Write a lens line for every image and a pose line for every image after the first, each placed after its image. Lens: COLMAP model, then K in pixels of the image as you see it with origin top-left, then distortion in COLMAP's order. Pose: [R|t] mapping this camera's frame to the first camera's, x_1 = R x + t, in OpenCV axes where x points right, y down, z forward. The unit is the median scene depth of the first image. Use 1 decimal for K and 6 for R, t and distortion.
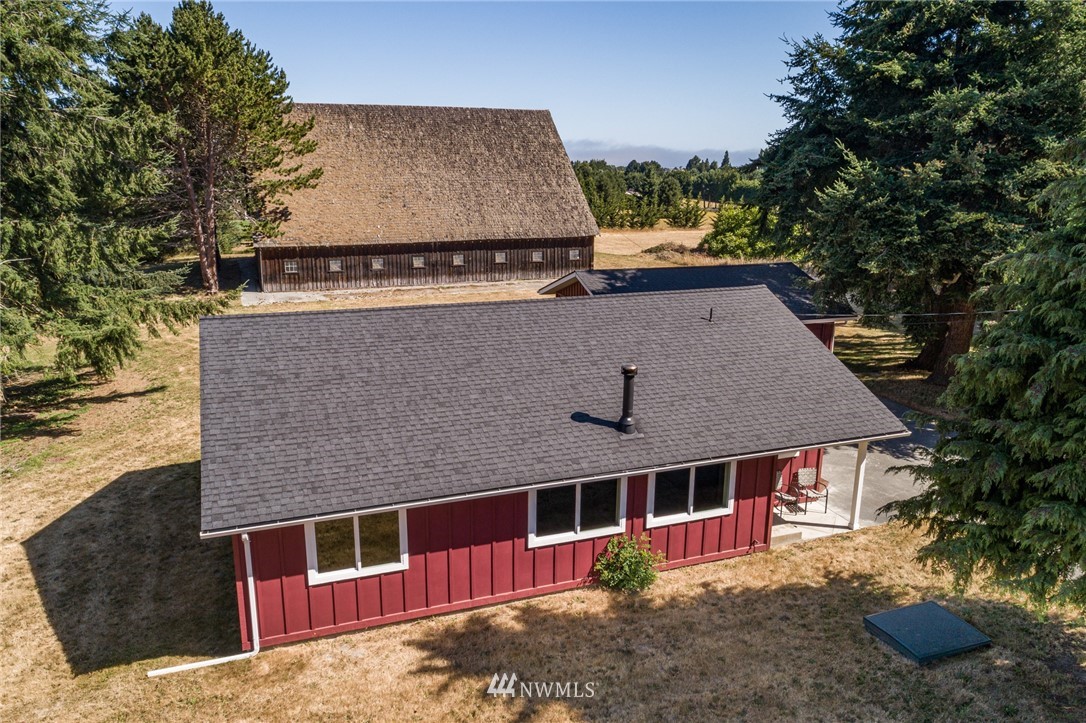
lens RADIAL K [[742.5, 0, 568.8], [0, 742.5, 361.6], [0, 0, 1]] dist [-0.003495, 0.005052]
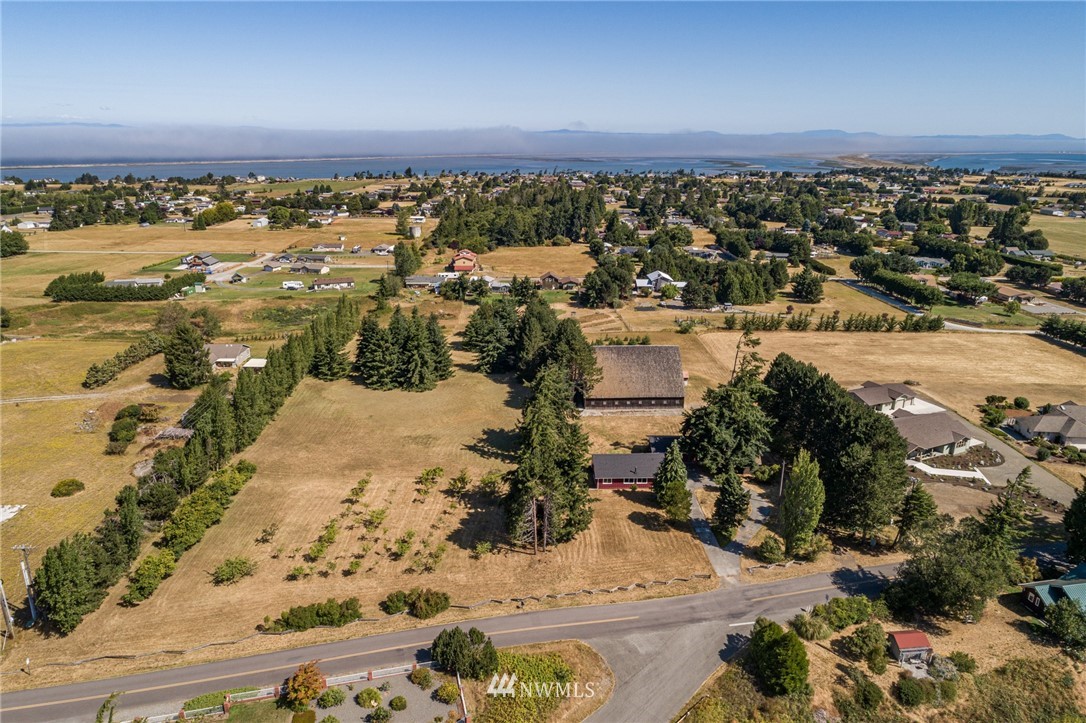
lens RADIAL K [[742.5, 0, 568.8], [0, 742.5, 361.6], [0, 0, 1]] dist [-0.003495, 0.005052]
pose [[0.943470, 0.088761, -0.319351, 0.621880], [-0.071064, 0.995241, 0.066671, -0.543420], [0.323749, -0.040208, 0.945288, -2.341955]]
